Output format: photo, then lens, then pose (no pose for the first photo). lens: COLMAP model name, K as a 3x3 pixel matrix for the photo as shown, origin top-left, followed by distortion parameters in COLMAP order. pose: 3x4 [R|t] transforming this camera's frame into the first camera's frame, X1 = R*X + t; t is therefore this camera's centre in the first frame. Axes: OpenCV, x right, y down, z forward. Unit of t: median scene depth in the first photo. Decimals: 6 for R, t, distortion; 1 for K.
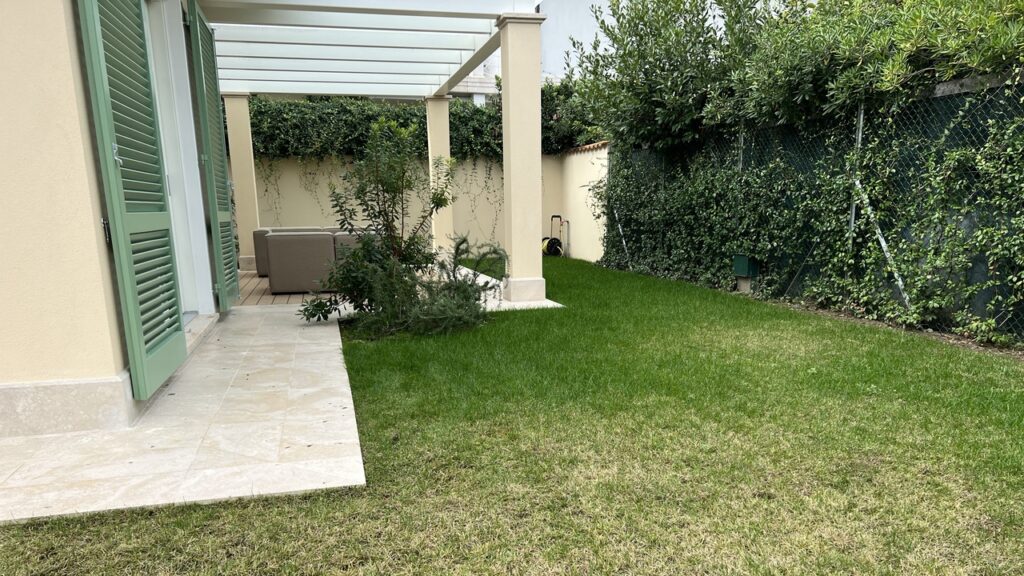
lens RADIAL K [[863.3, 0, 512.9], [0, 863.3, 288.2], [0, 0, 1]] dist [0.015674, -0.010776]
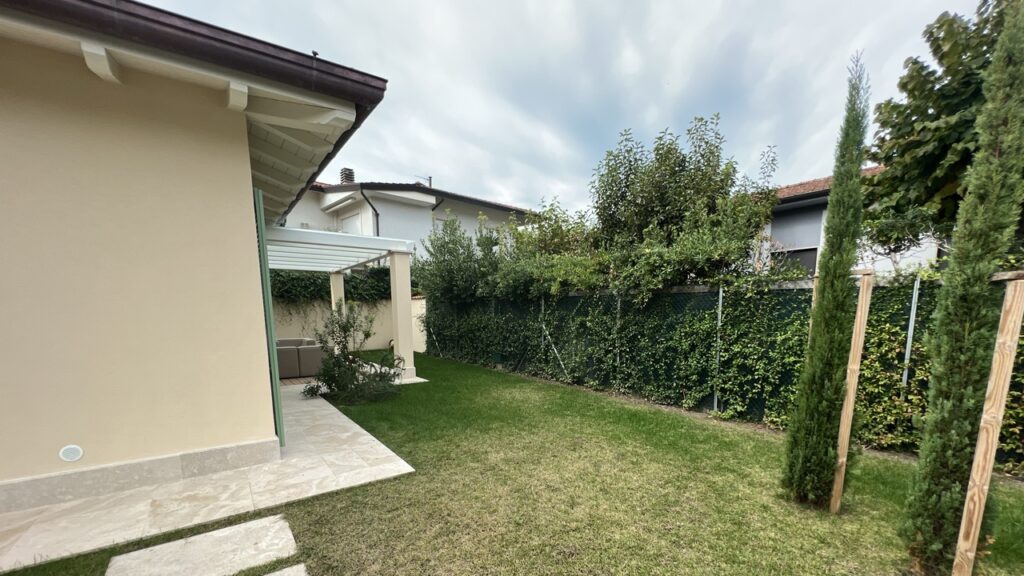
lens RADIAL K [[410.4, 0, 510.0], [0, 410.4, 292.4], [0, 0, 1]] dist [-0.000692, -0.000024]
pose [[0.942228, 0.007322, 0.334893, -0.121979], [0.045609, 0.987646, -0.149915, -0.044701], [-0.331853, 0.156528, 0.930254, -0.145671]]
